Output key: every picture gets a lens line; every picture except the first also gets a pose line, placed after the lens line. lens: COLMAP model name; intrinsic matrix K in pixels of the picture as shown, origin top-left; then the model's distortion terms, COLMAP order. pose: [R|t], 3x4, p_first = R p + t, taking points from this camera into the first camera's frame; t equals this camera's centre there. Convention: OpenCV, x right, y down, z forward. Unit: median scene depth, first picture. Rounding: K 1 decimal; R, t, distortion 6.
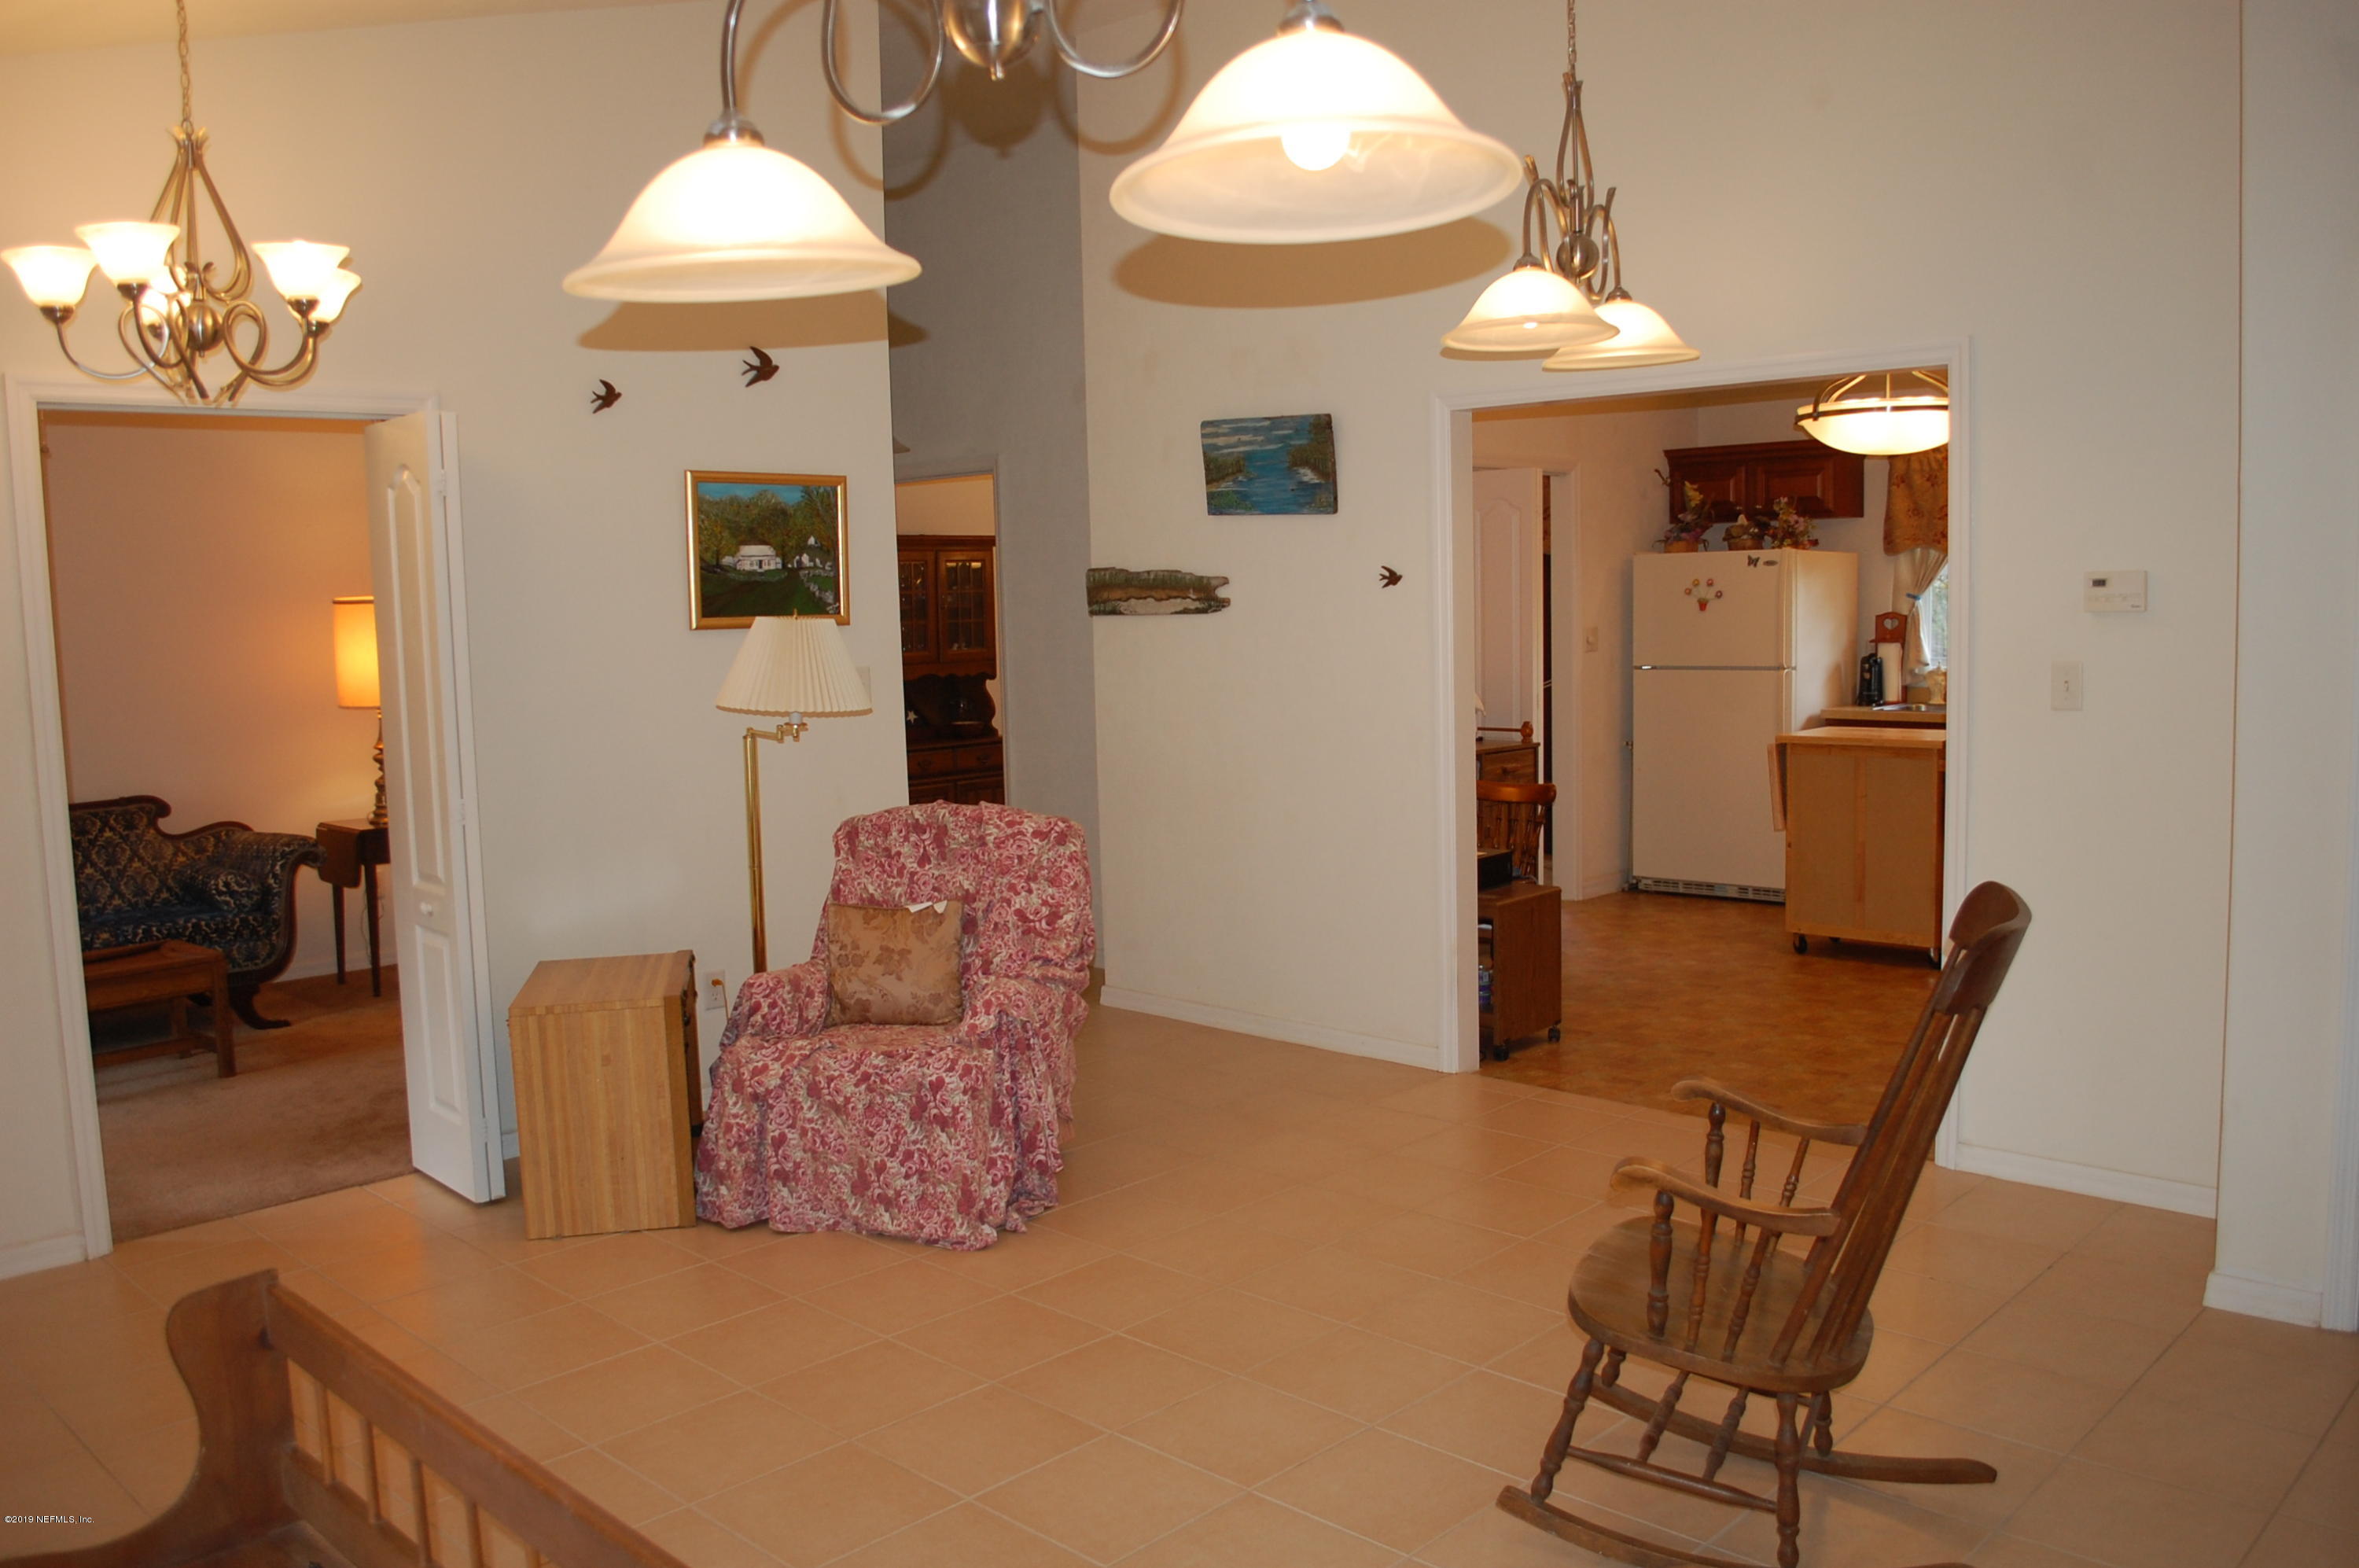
lens RADIAL K [[1828.7, 0, 1179.5], [0, 1828.7, 784.0], [0, 0, 1]] dist [-0.079807, -0.006798]
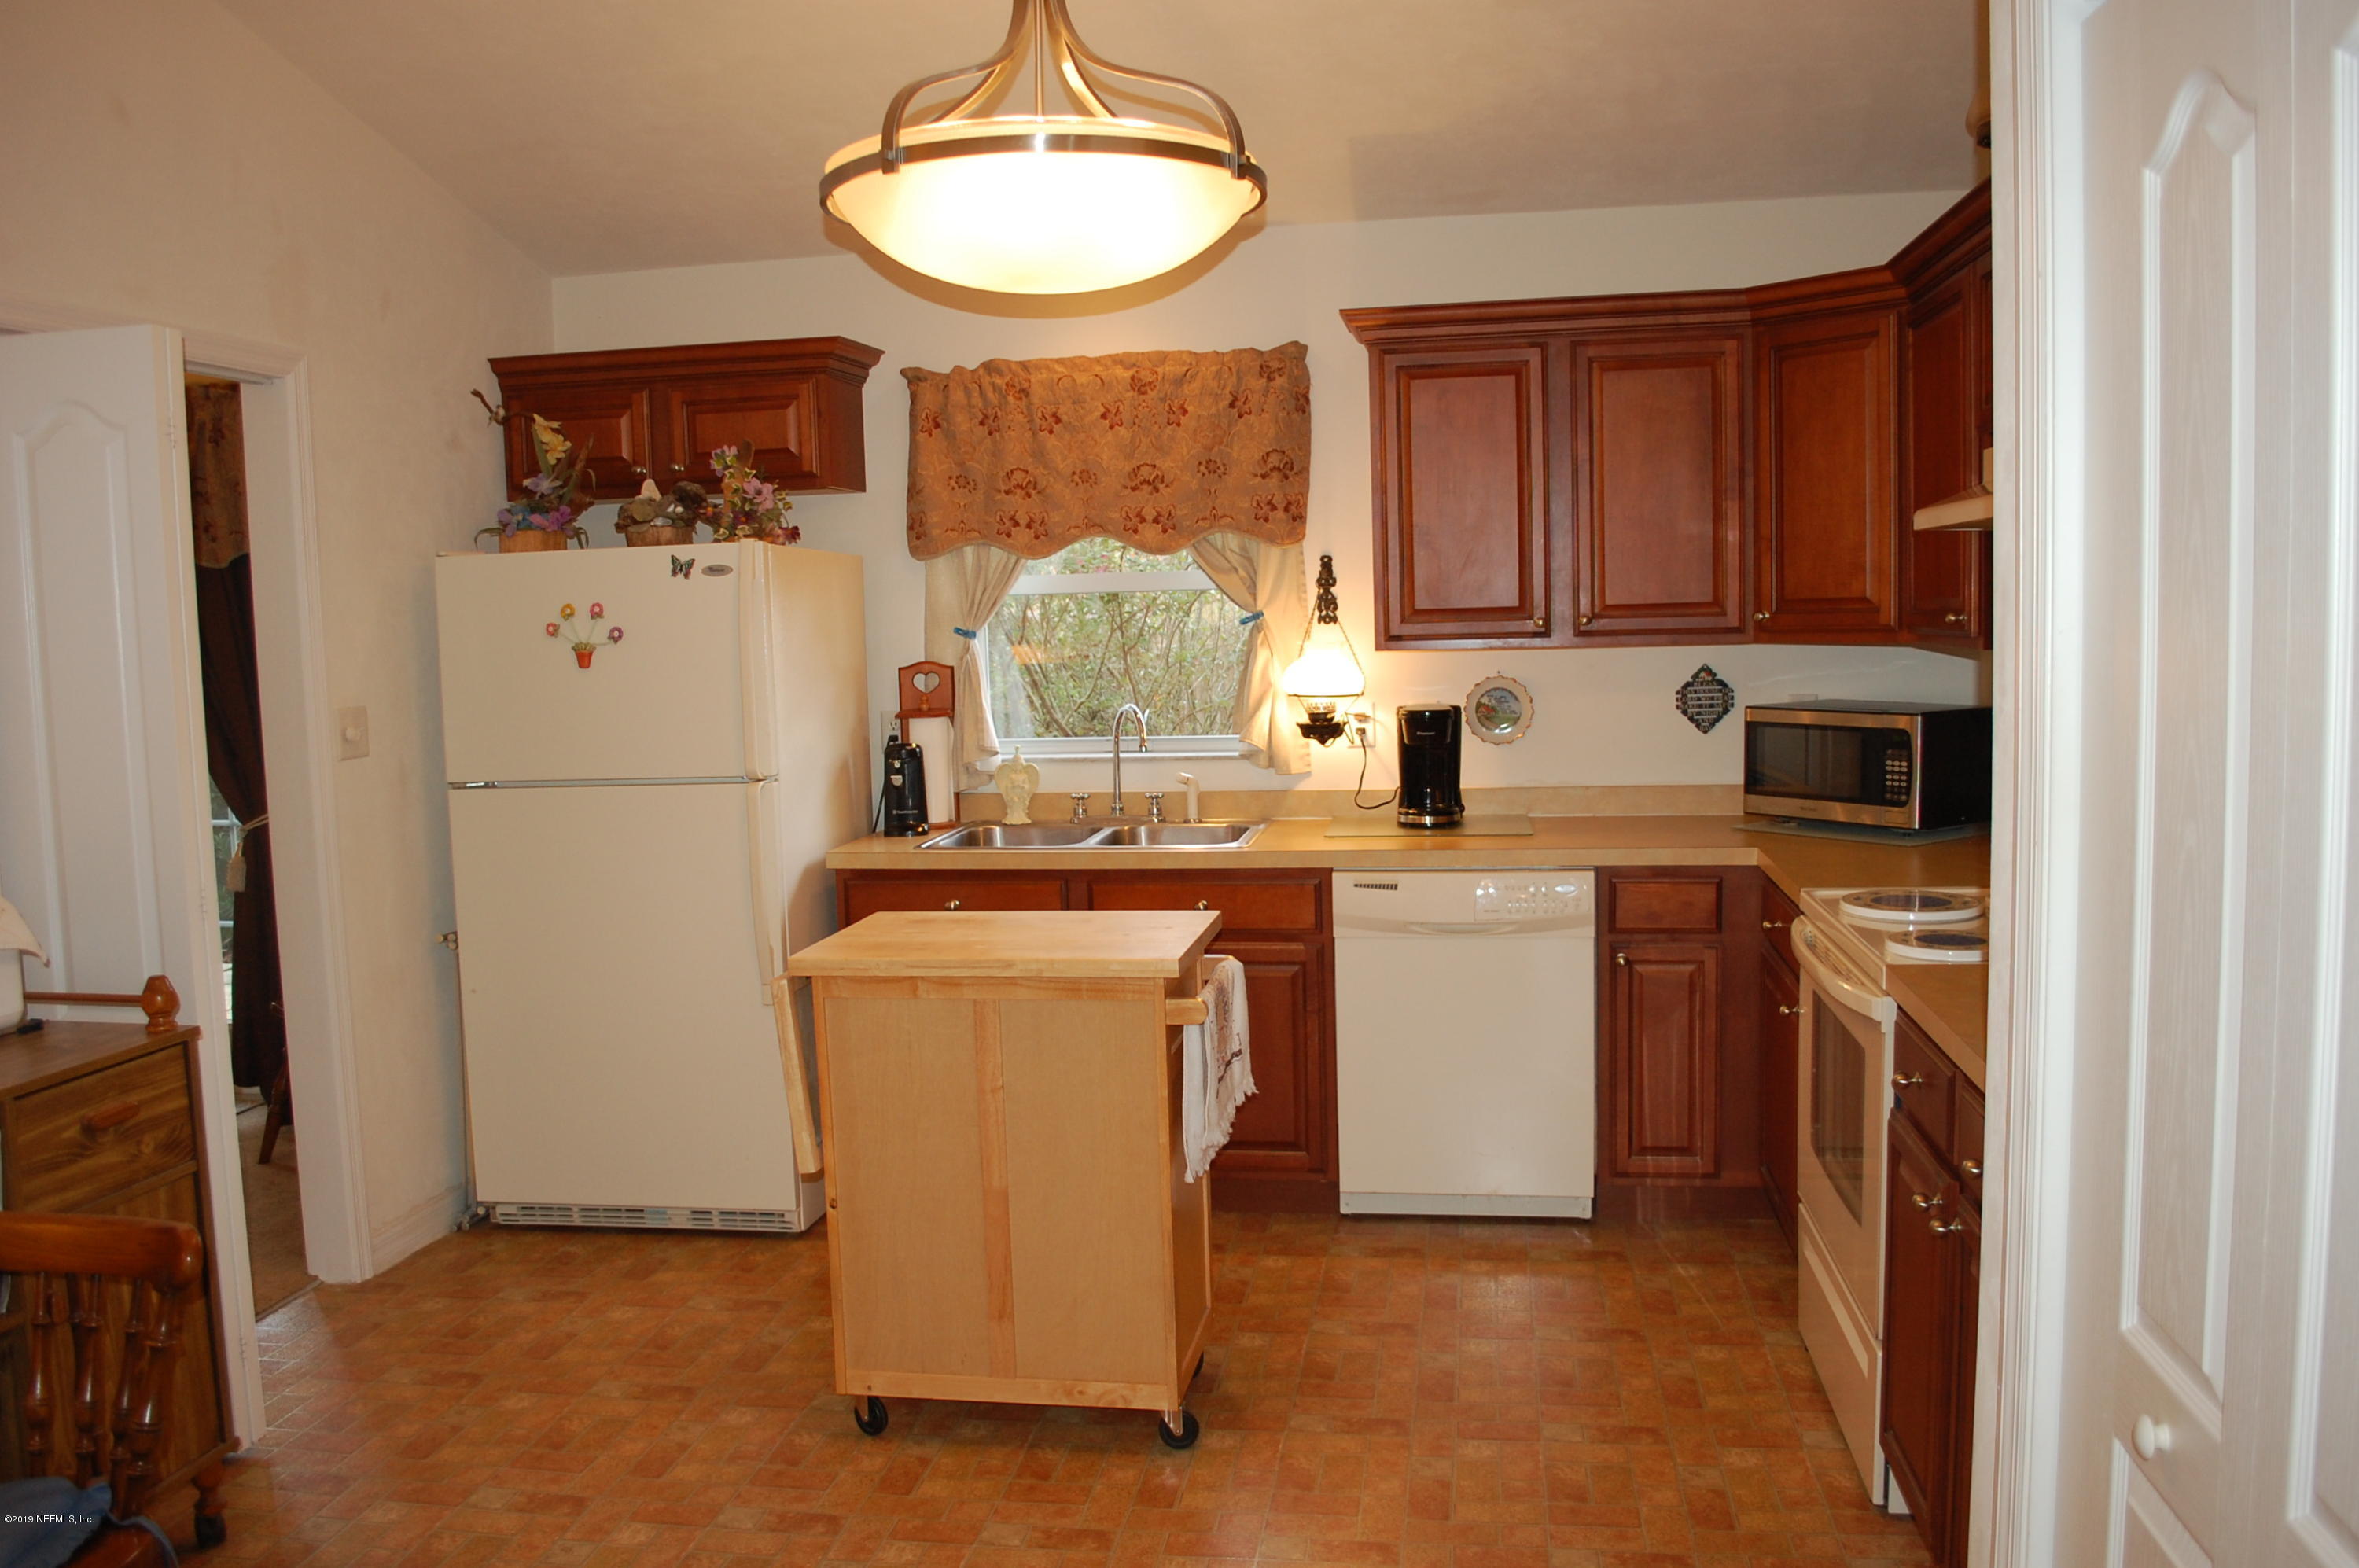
lens RADIAL K [[1828.7, 0, 1179.5], [0, 1828.7, 784.0], [0, 0, 1]] dist [-0.079807, -0.006798]
pose [[0.817310, -0.053731, 0.573687, 0.135101], [0.065492, 0.997853, 0.000154, -0.053040], [-0.572464, 0.037446, 0.819075, 0.500972]]
